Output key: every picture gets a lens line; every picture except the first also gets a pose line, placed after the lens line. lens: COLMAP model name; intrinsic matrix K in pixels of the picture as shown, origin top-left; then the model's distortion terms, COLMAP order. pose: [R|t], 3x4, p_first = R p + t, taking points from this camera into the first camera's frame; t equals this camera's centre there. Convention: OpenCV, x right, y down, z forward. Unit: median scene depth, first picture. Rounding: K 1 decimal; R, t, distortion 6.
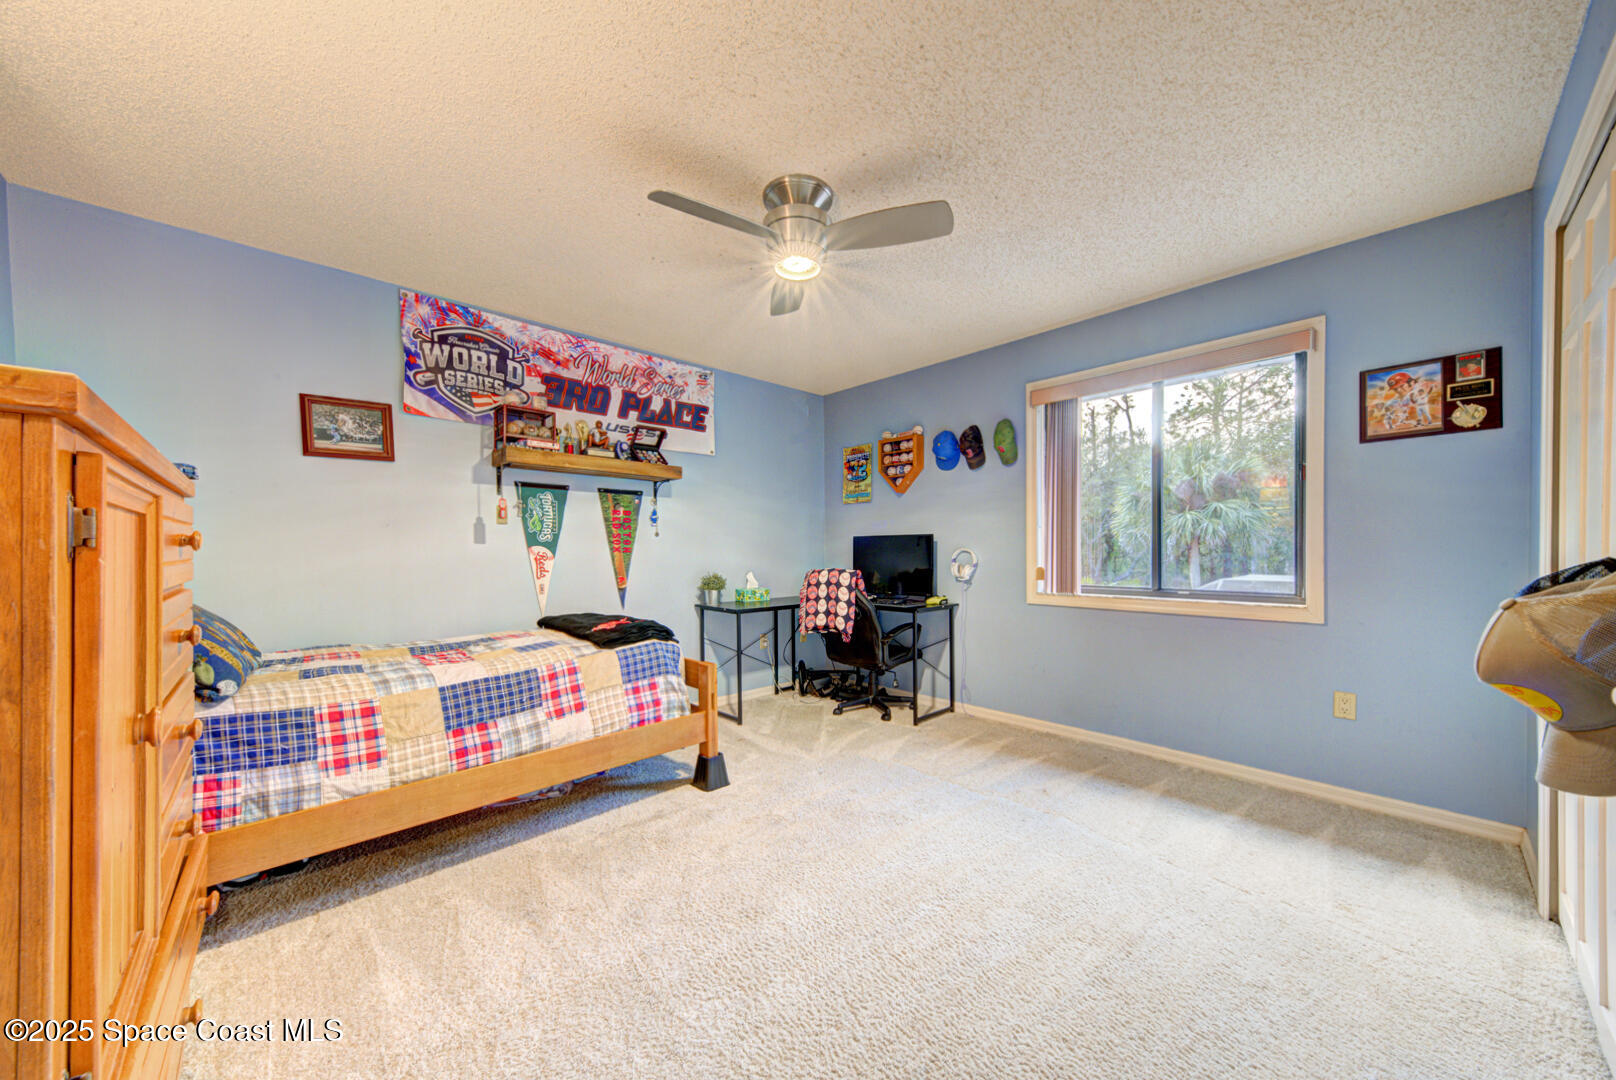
lens RADIAL K [[569.4, 0, 809.1], [0, 569.4, 555.3], [0, 0, 1]] dist [0.001011, 0.000050]
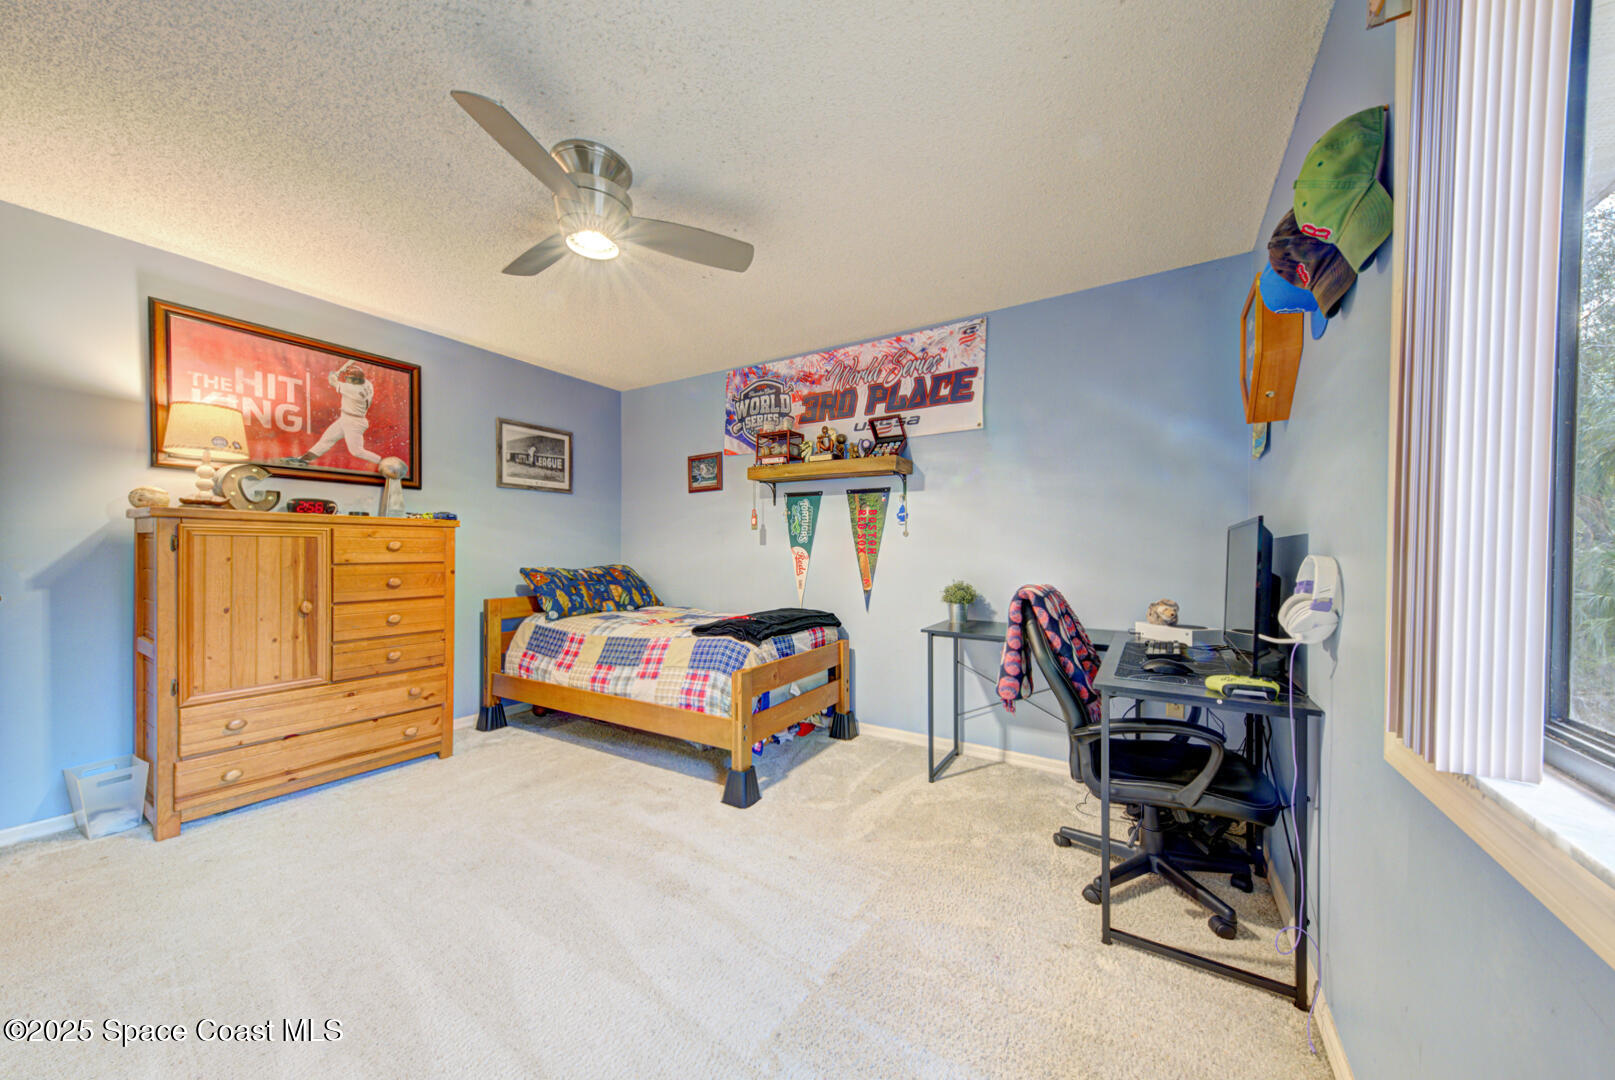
lens RADIAL K [[553.4, 0, 806.5], [0, 553.4, 554.0], [0, 0, 1]] dist [-0.000421, 0.000001]
pose [[0.244892, 0.012771, -0.969466, 0.605859], [-0.014357, 0.999851, 0.009545, -0.012218], [0.969444, 0.011581, 0.245039, 0.722216]]
